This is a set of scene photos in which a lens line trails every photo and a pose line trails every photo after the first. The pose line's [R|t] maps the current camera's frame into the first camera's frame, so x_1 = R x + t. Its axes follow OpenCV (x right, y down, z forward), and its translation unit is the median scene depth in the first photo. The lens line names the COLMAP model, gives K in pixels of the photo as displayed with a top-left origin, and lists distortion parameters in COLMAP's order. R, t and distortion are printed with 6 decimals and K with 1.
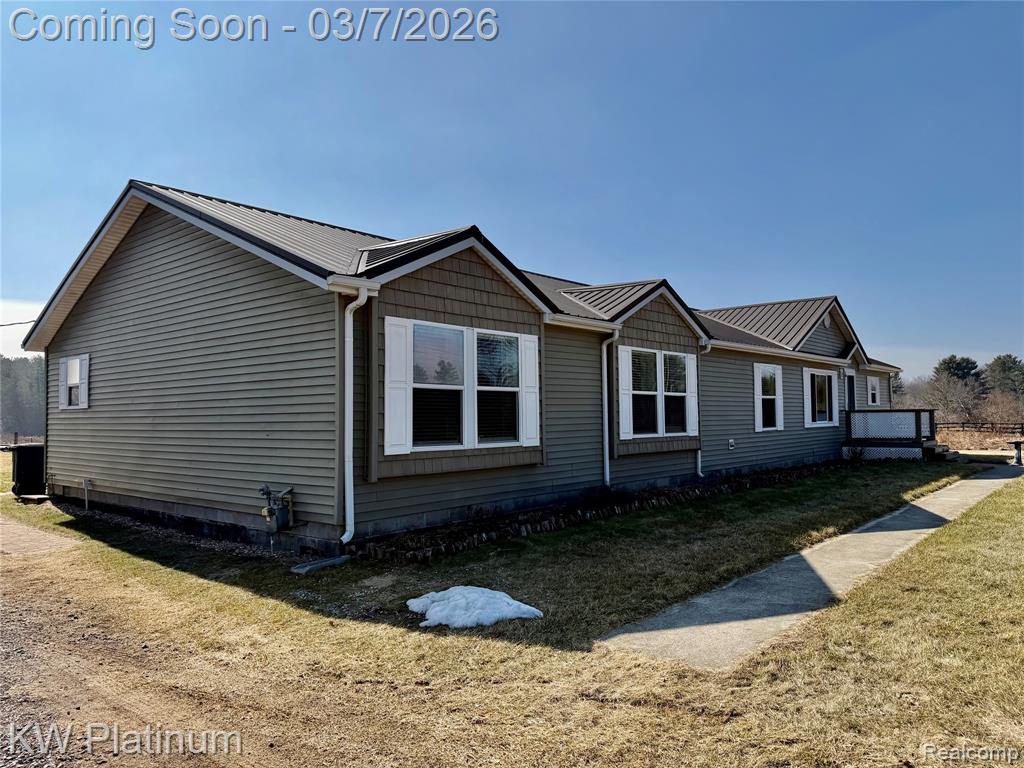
lens RADIAL K [[720.7, 0, 508.8], [0, 720.7, 384.0], [0, 0, 1]] dist [0.044382, -0.030310]
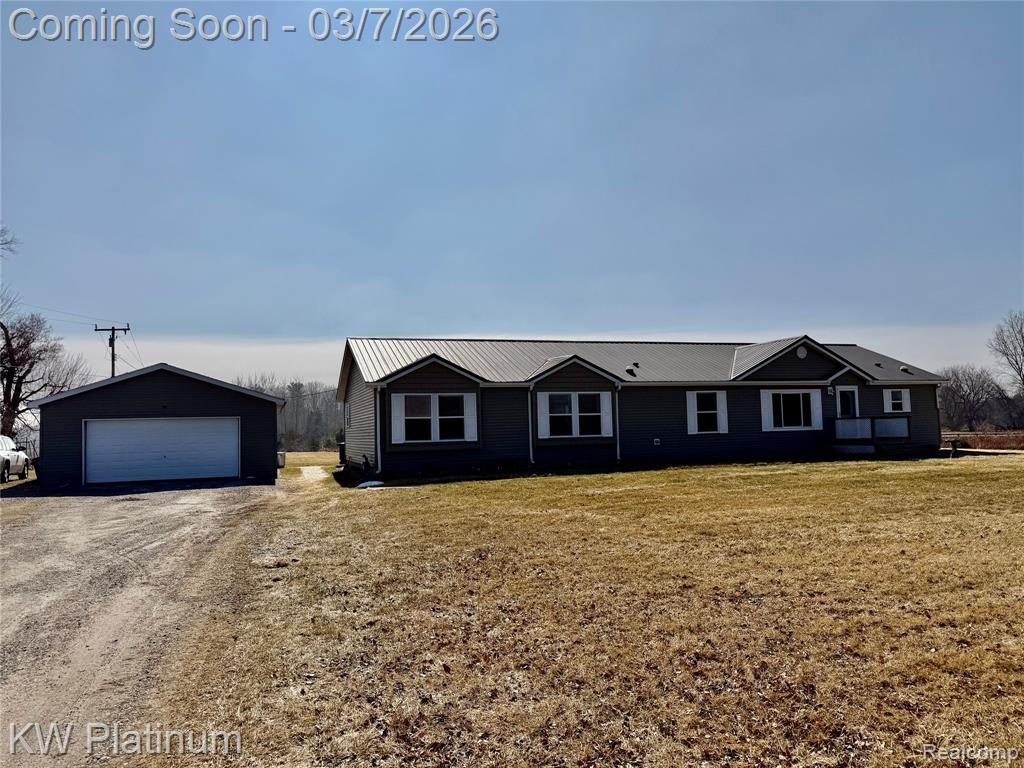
lens RADIAL K [[720.7, 0, 514.4], [0, 720.7, 382.9], [0, 0, 1]] dist [0.044382, -0.030310]
pose [[0.850552, -0.026670, -0.525214, 1.119408], [0.032977, 0.999453, 0.002652, -0.084488], [0.524856, -0.019575, 0.850966, -0.738139]]
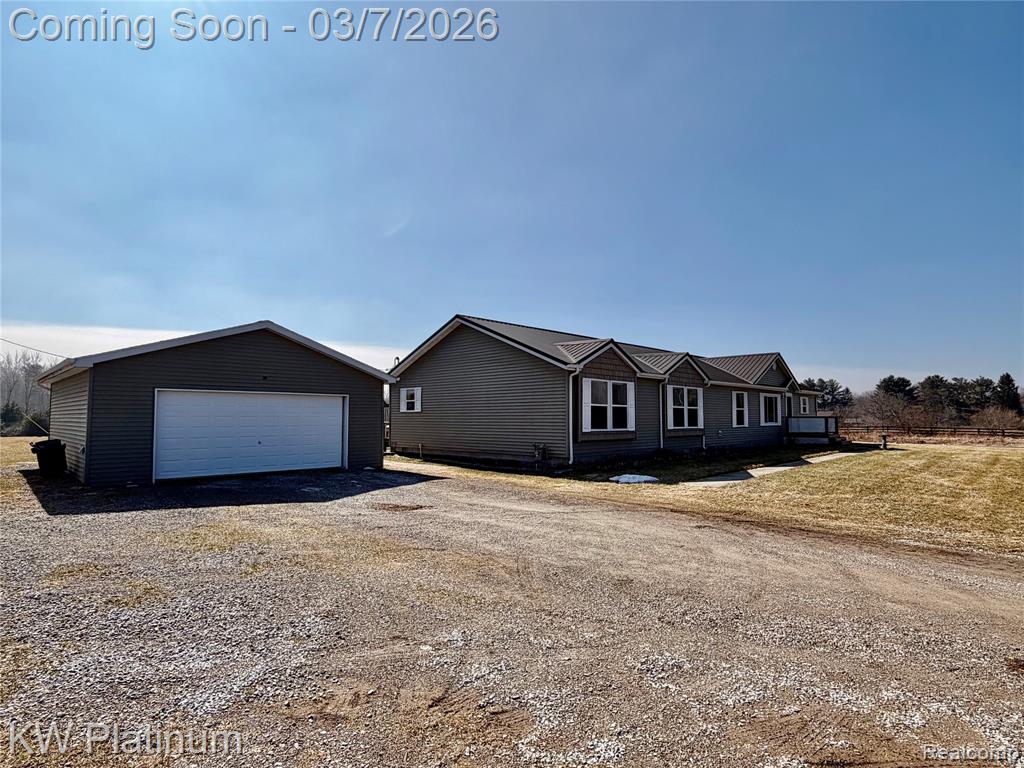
lens RADIAL K [[556.6, 0, 511.9], [0, 556.6, 386.1], [0, 0, 1]] dist [-0.001531, 0.001262]
pose [[0.998246, 0.007221, -0.058756, -0.201563], [-0.008047, 0.999872, -0.013835, -0.023061], [0.058648, 0.014283, 0.998177, -0.647093]]
